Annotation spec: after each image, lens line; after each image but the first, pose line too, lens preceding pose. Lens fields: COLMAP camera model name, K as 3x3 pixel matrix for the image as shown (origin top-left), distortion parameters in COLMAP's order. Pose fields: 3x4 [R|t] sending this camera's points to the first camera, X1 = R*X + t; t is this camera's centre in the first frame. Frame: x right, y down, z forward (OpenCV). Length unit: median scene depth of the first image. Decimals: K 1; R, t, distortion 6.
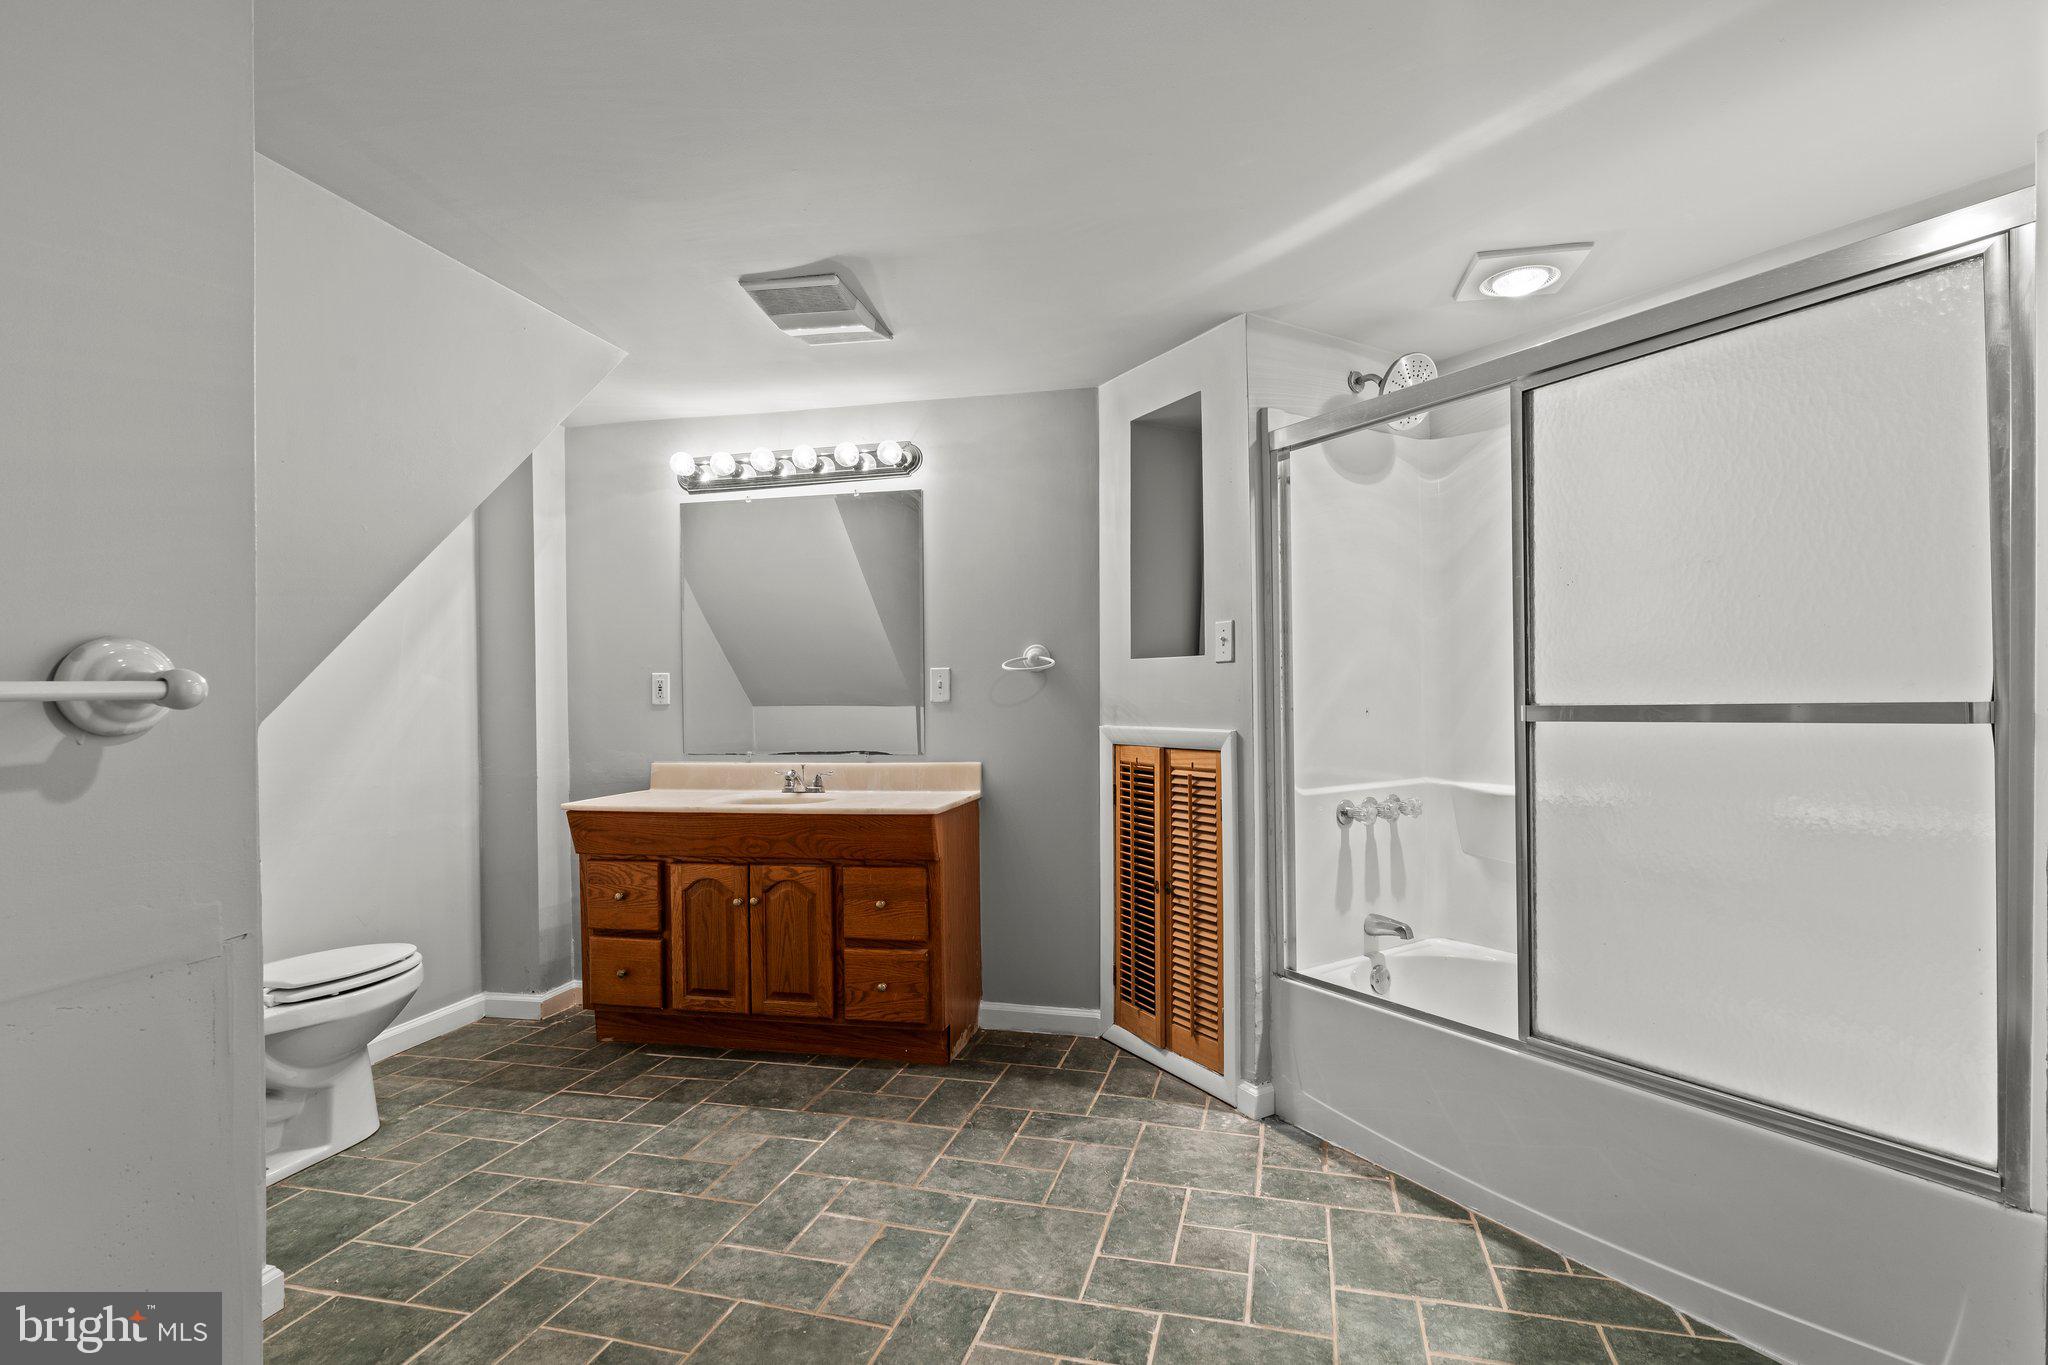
lens RADIAL K [[947.4, 0, 1024.0], [0, 947.4, 682.5], [0, 0, 1]] dist [-0.004123, 0.000315]
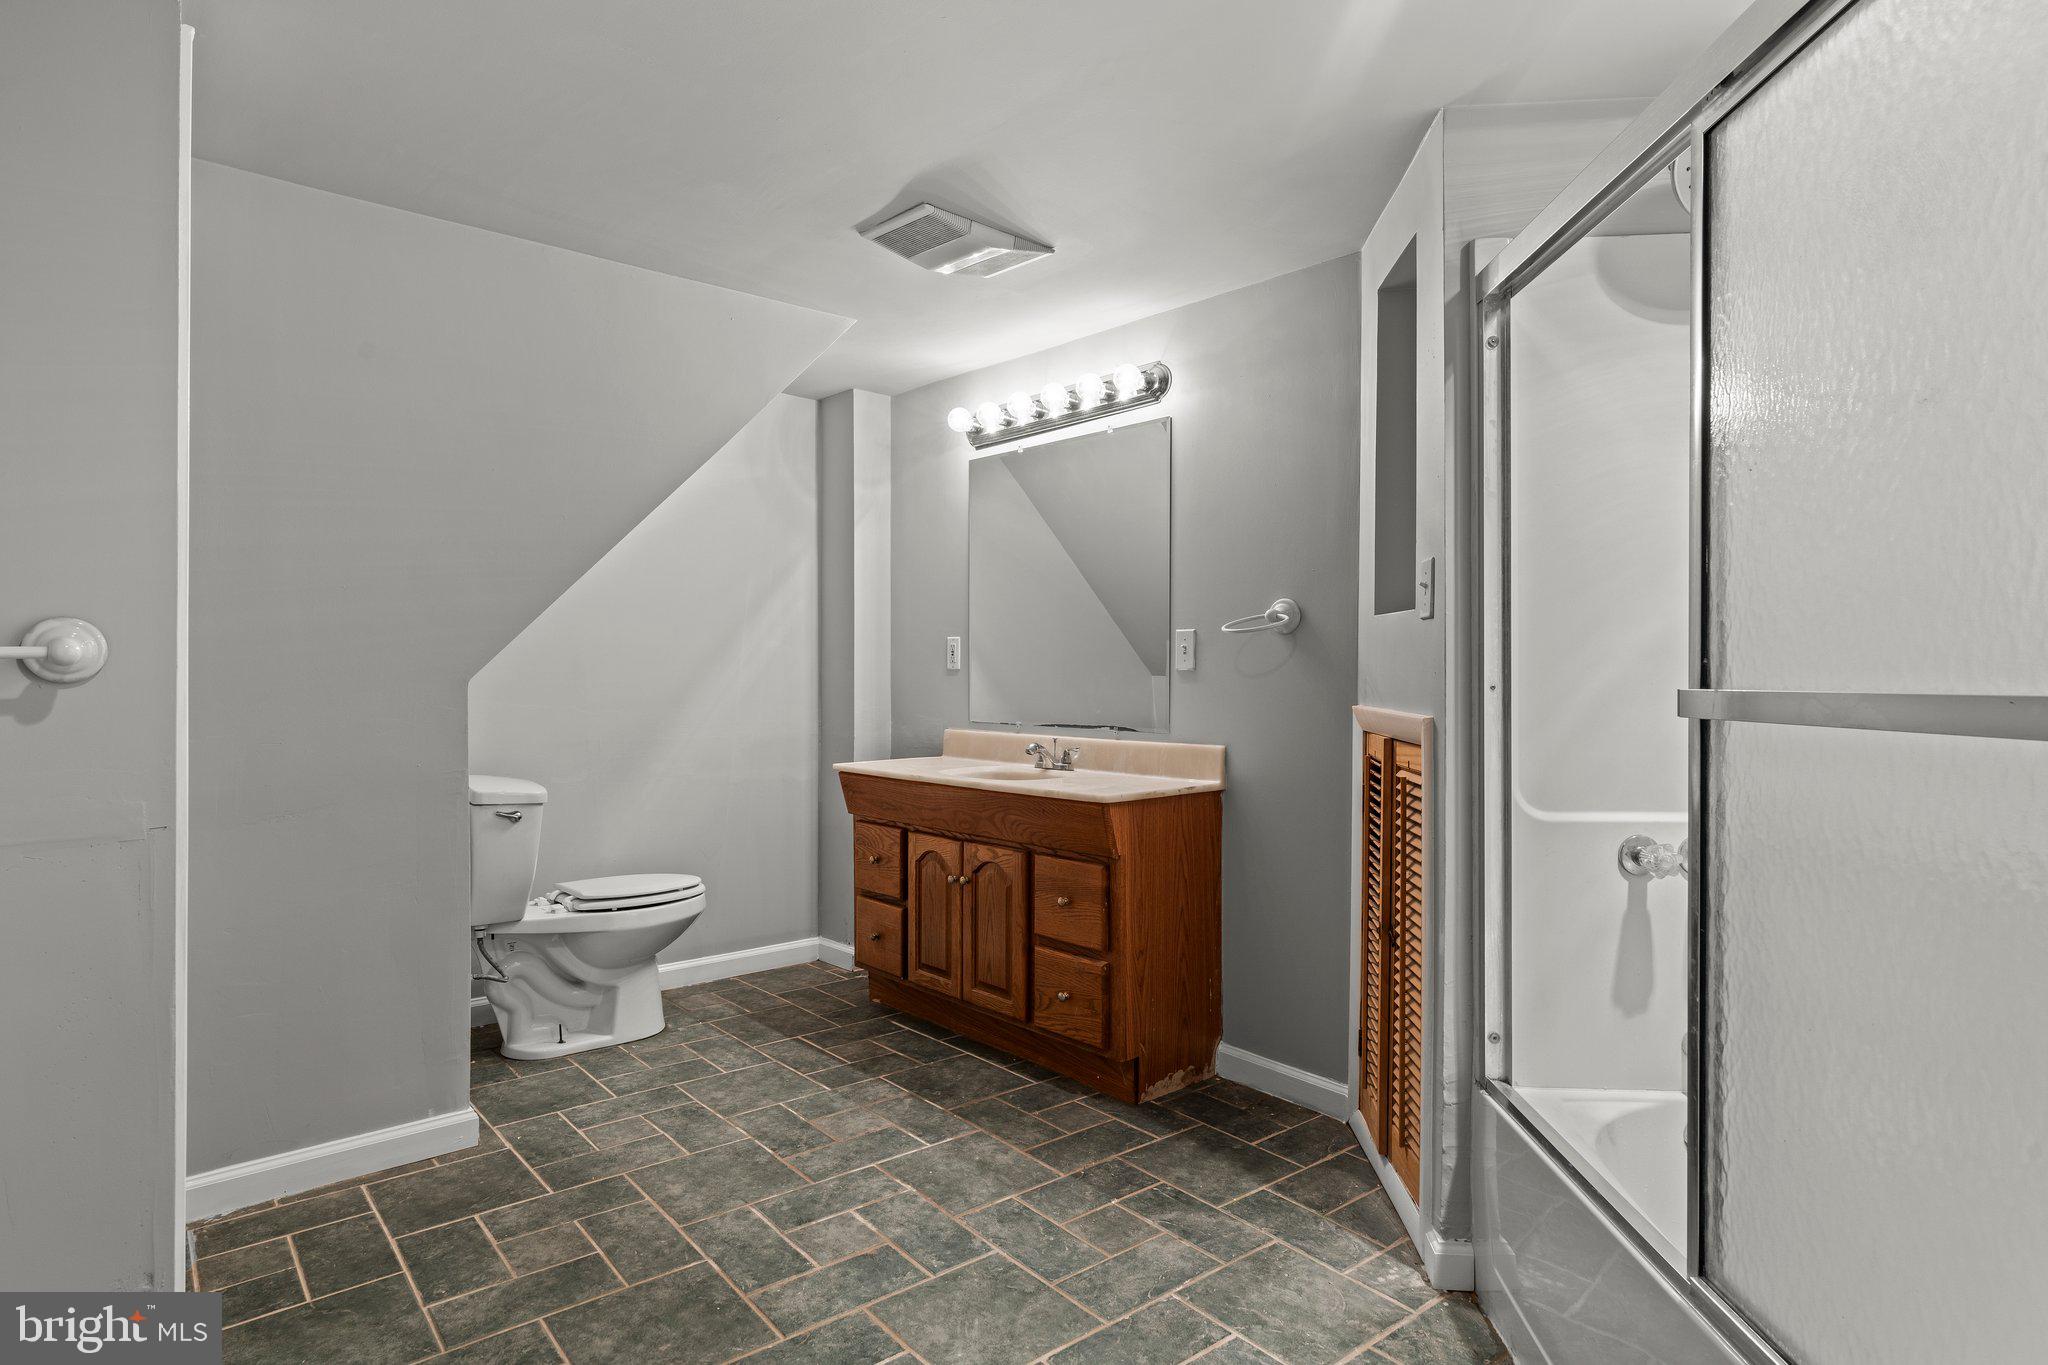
lens RADIAL K [[1105.6, 0, 1022.0], [0, 1105.6, 647.6], [0, 0, 1]] dist [0.000086, 0.000987]
pose [[0.802038, 0.001488, -0.597271, 0.424845], [-0.000759, 0.999999, 0.001472, -0.000988], [0.597272, -0.000728, 0.802038, 0.160838]]
